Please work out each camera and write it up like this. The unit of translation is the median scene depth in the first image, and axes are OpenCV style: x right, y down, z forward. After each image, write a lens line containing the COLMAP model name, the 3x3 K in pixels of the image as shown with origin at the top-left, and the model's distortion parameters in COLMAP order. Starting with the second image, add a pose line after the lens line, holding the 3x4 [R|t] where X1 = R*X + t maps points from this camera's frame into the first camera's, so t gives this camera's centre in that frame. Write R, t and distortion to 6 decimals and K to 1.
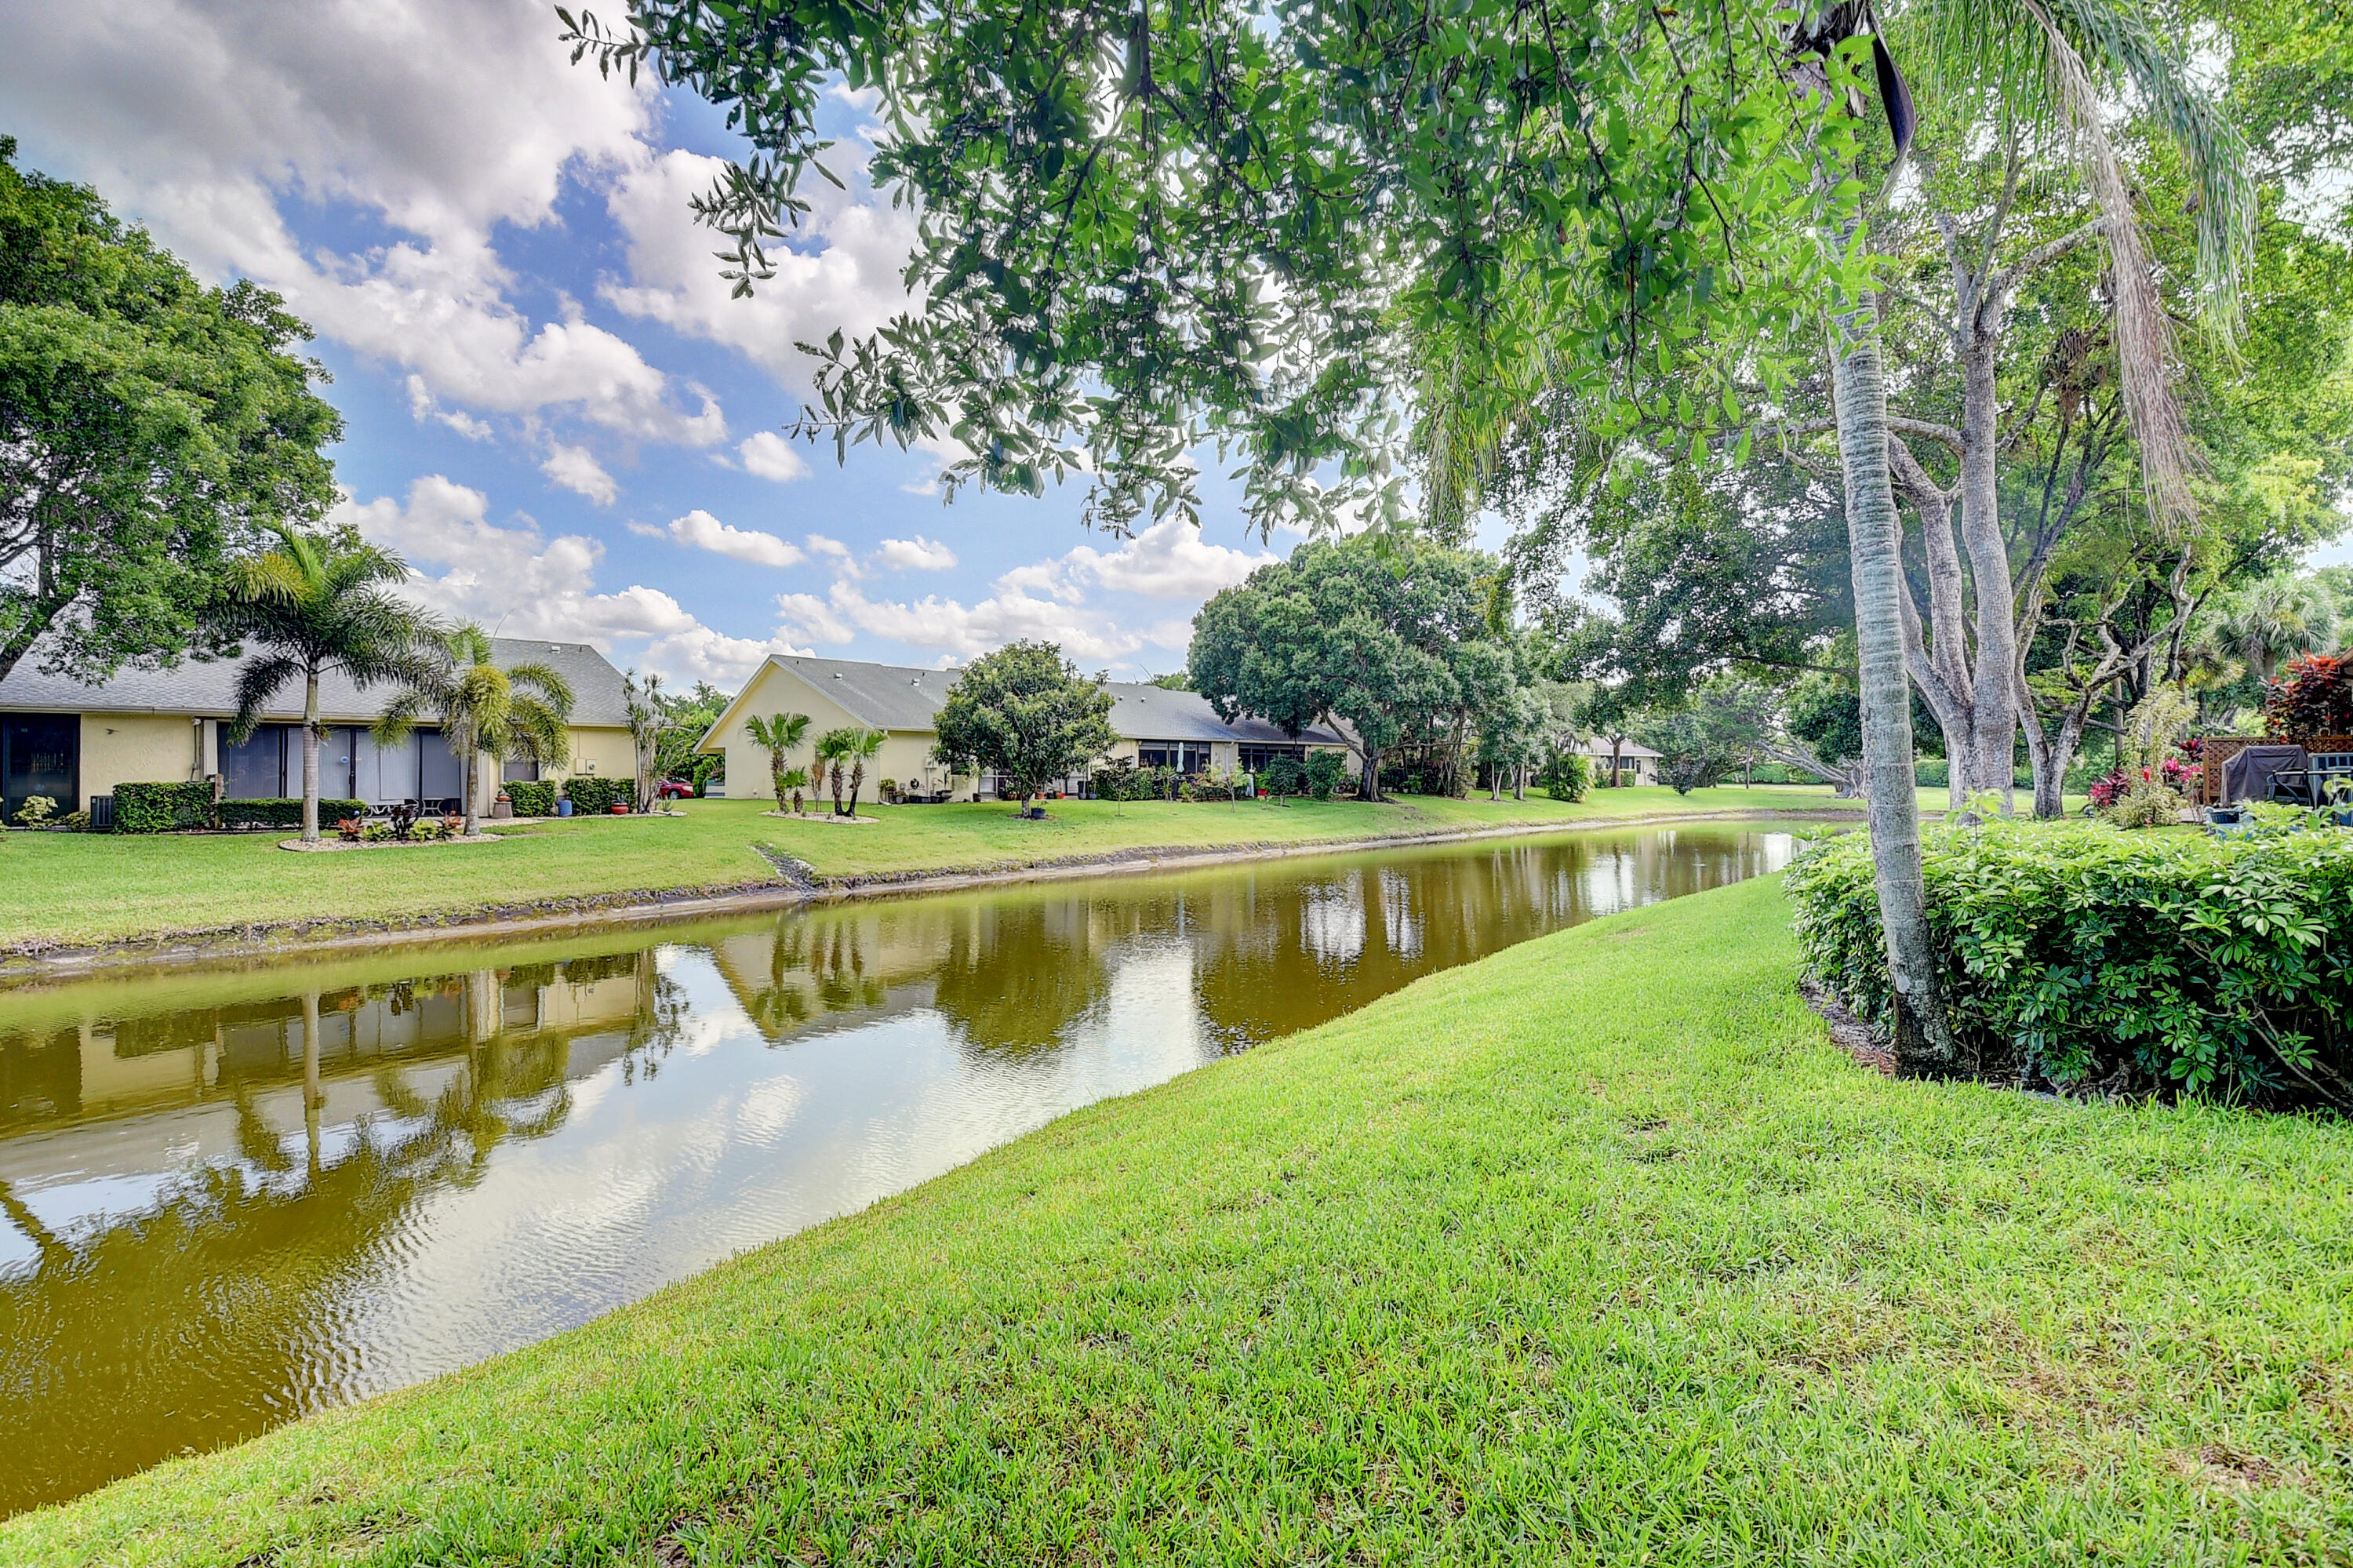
lens RADIAL K [[1058.1, 0, 1167.9], [0, 1058.1, 759.7], [0, 0, 1]] dist [-0.000388, -0.010037]
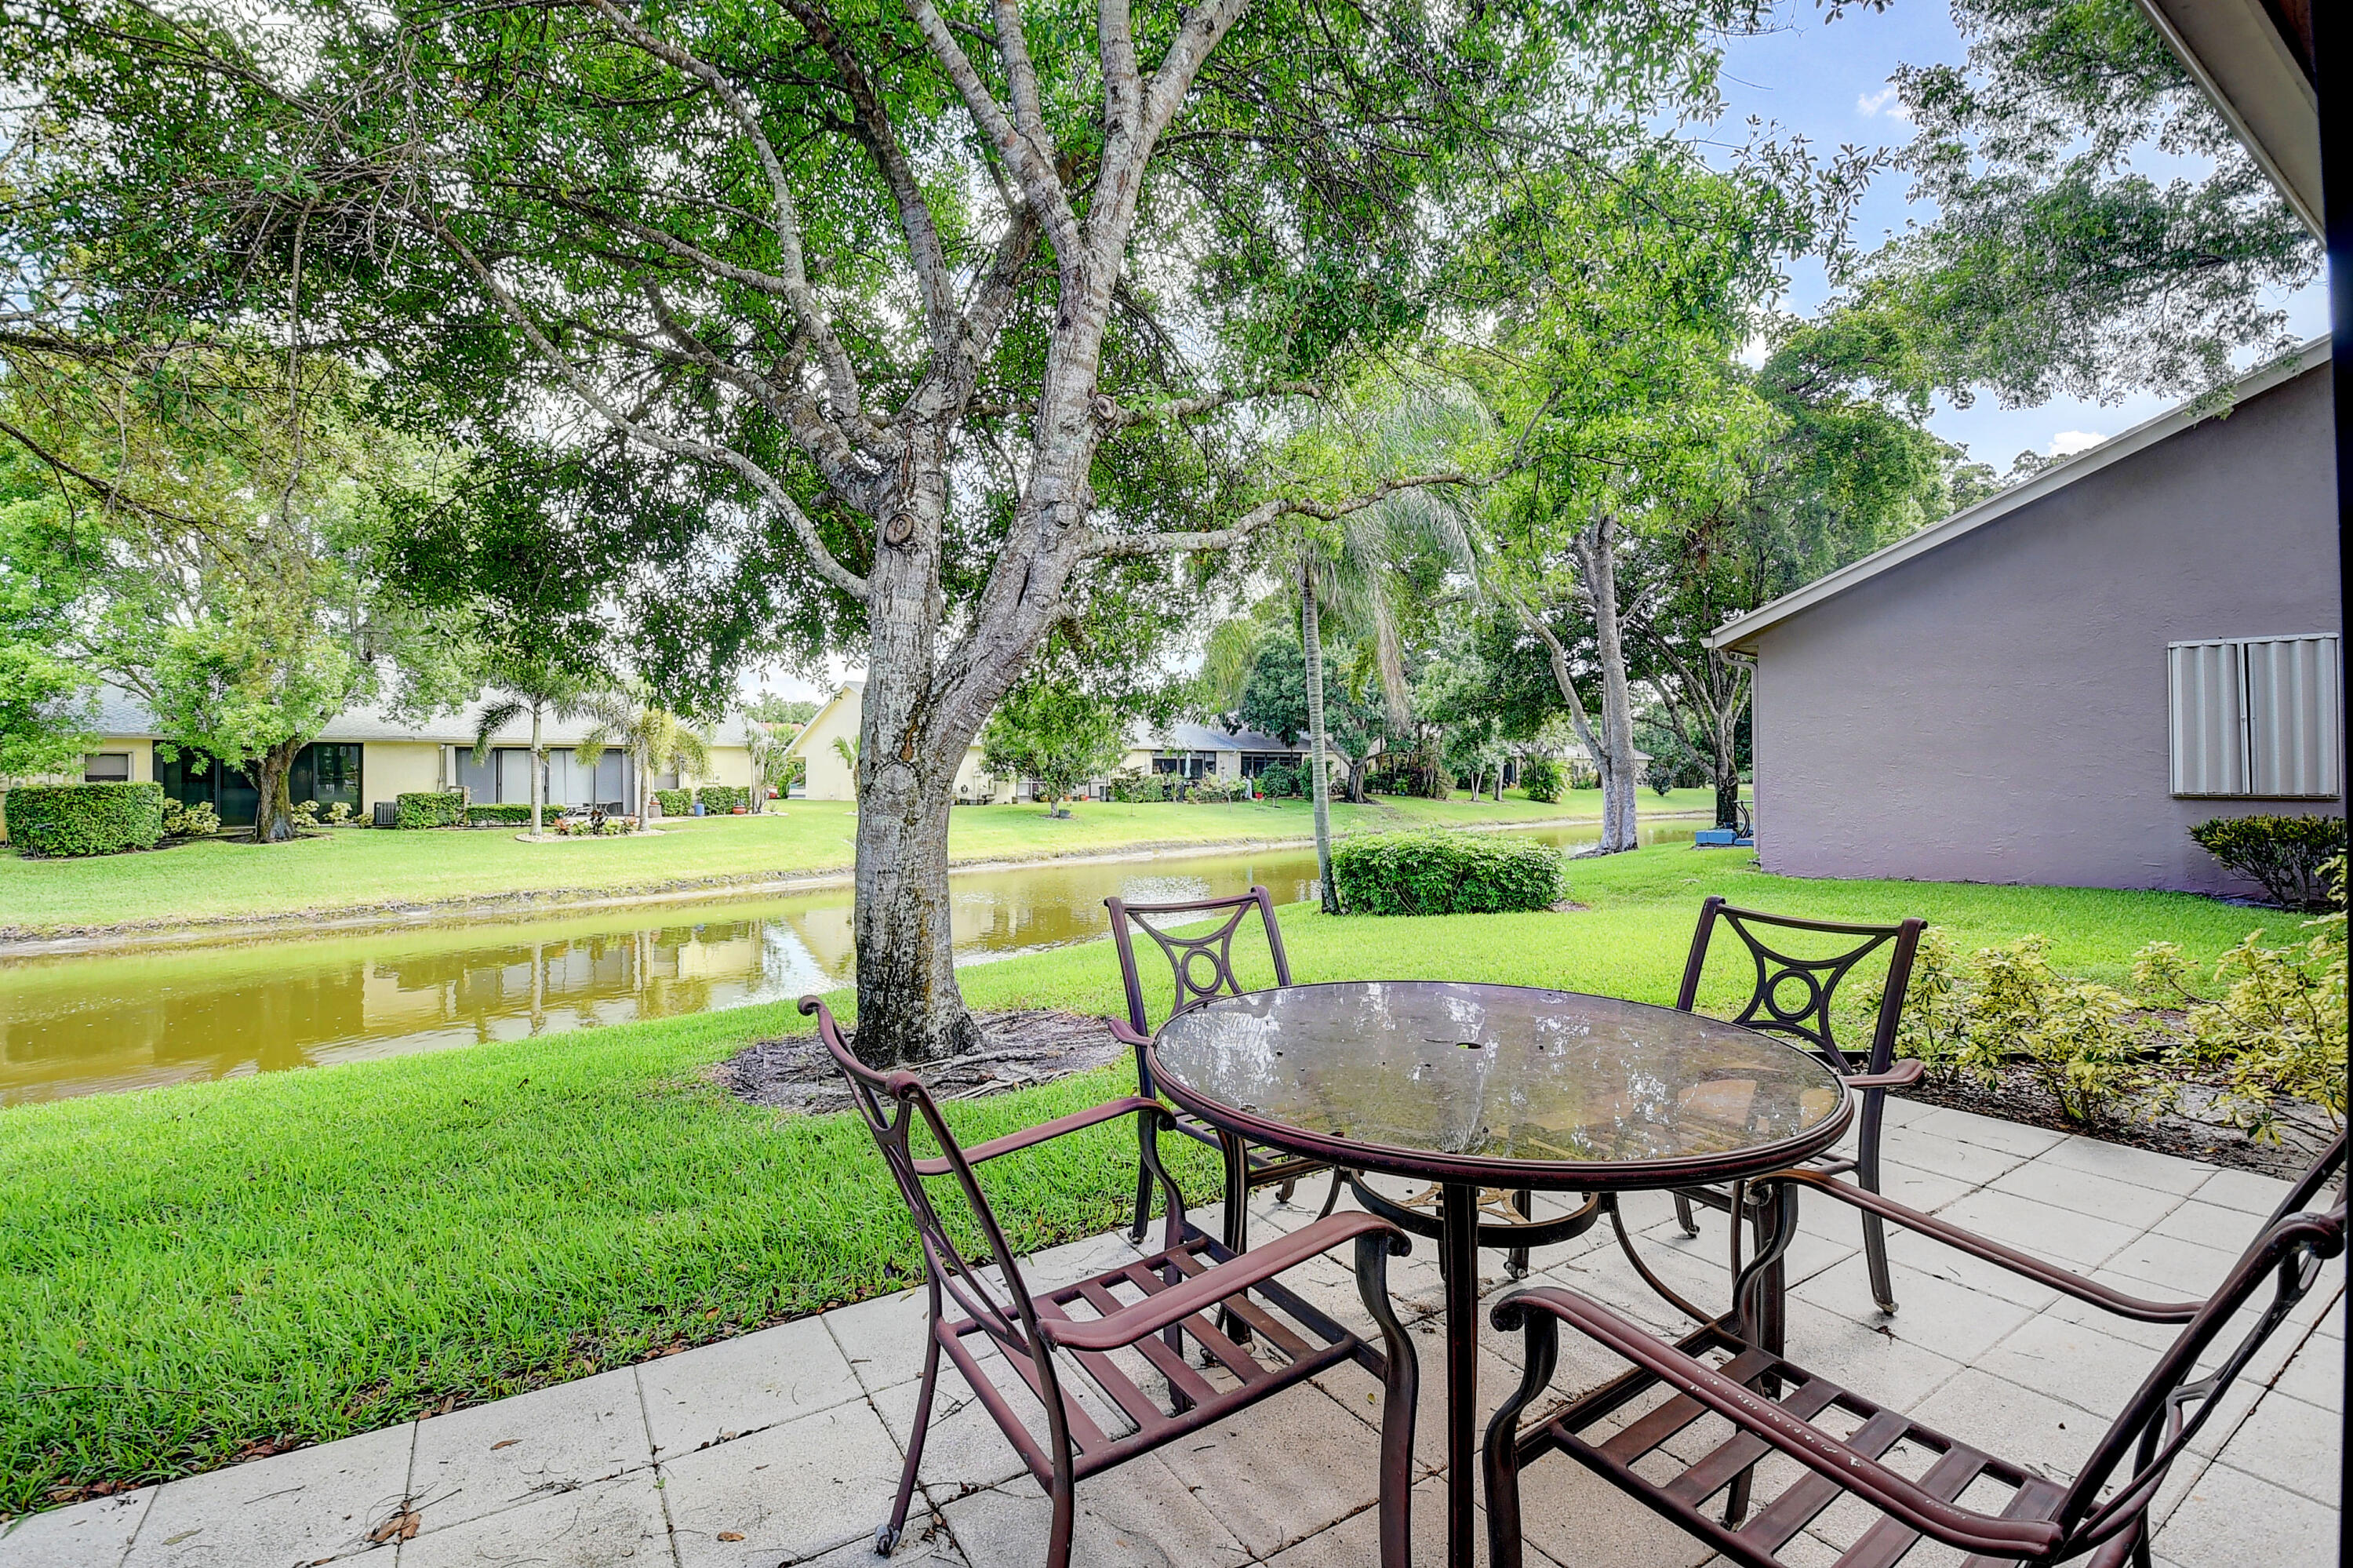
lens RADIAL K [[1045.8, 0, 1175.3], [0, 1045.8, 755.9], [0, 0, 1]] dist [0.000442, -0.010388]
pose [[0.999594, 0.000346, -0.028477, 0.061595], [-0.000356, 1.000000, -0.000354, -0.024103], [0.028477, 0.000364, 0.999594, -0.320683]]
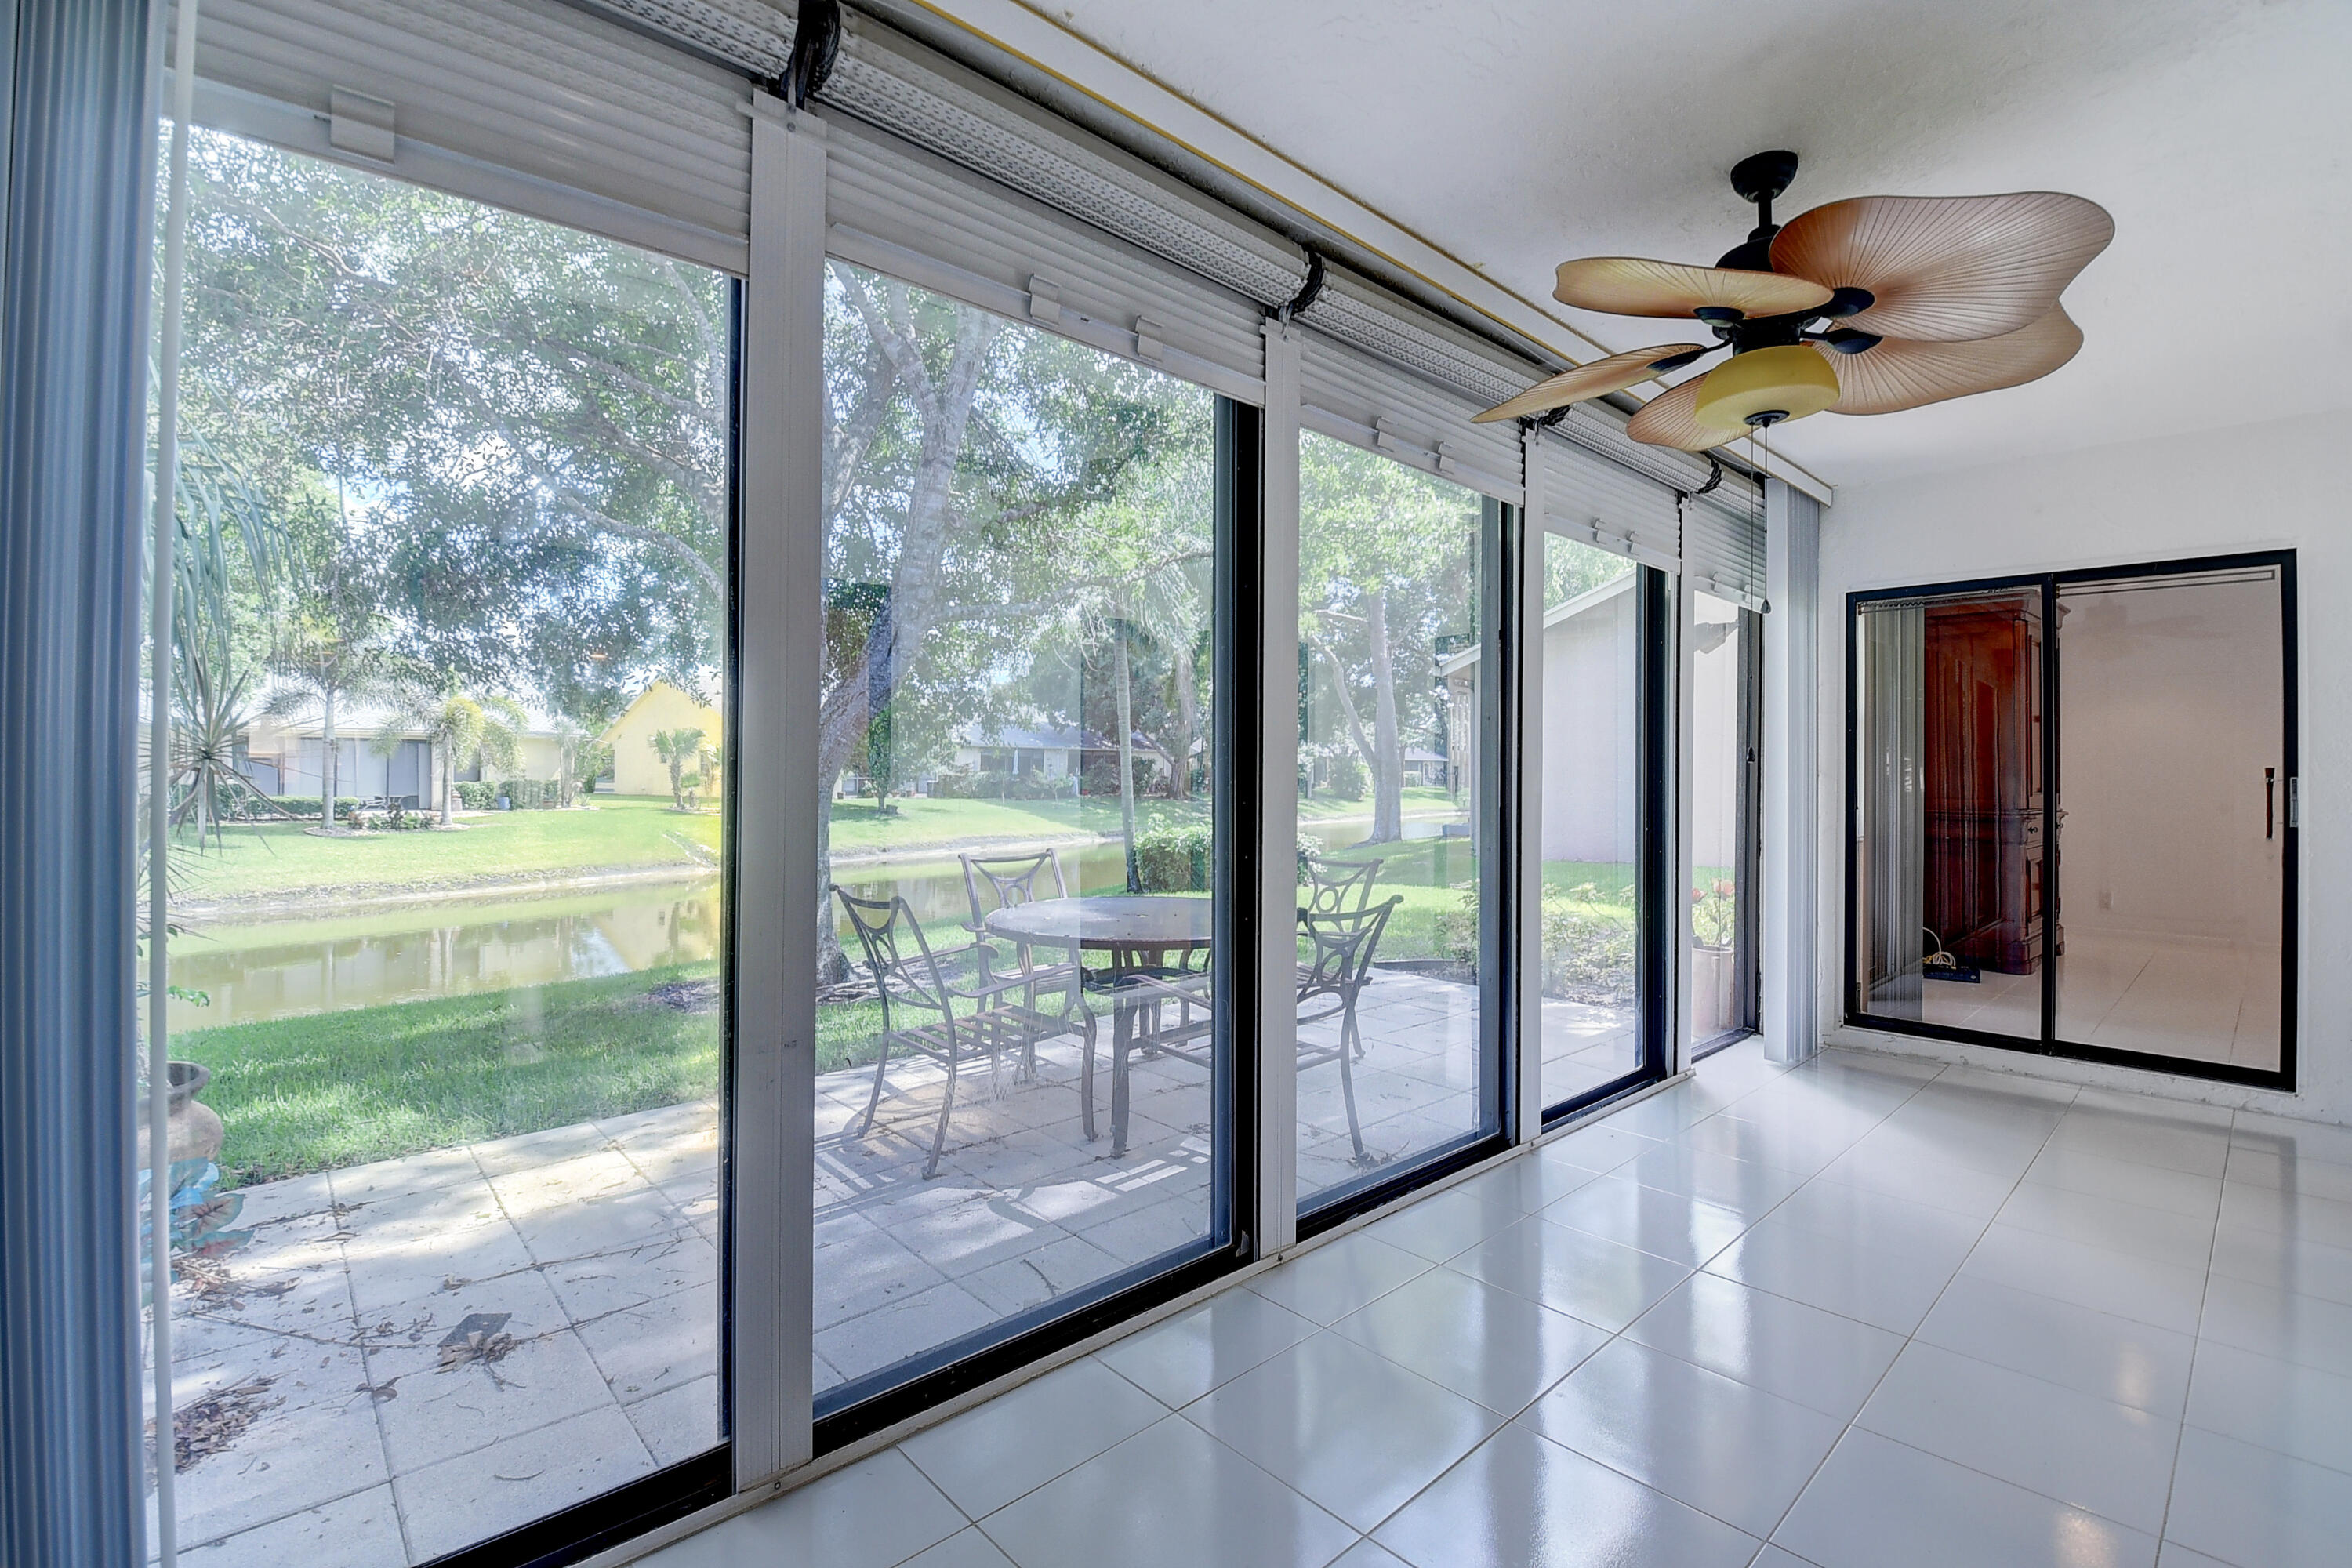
lens RADIAL K [[1057.6, 0, 1167.4], [0, 1057.6, 759.7], [0, 0, 1]] dist [-0.000388, -0.010037]
pose [[0.992096, 0.011300, 0.124968, 0.064672], [-0.012103, 0.999911, 0.005666, -0.027281], [-0.124893, -0.007134, 0.992145, -0.407719]]
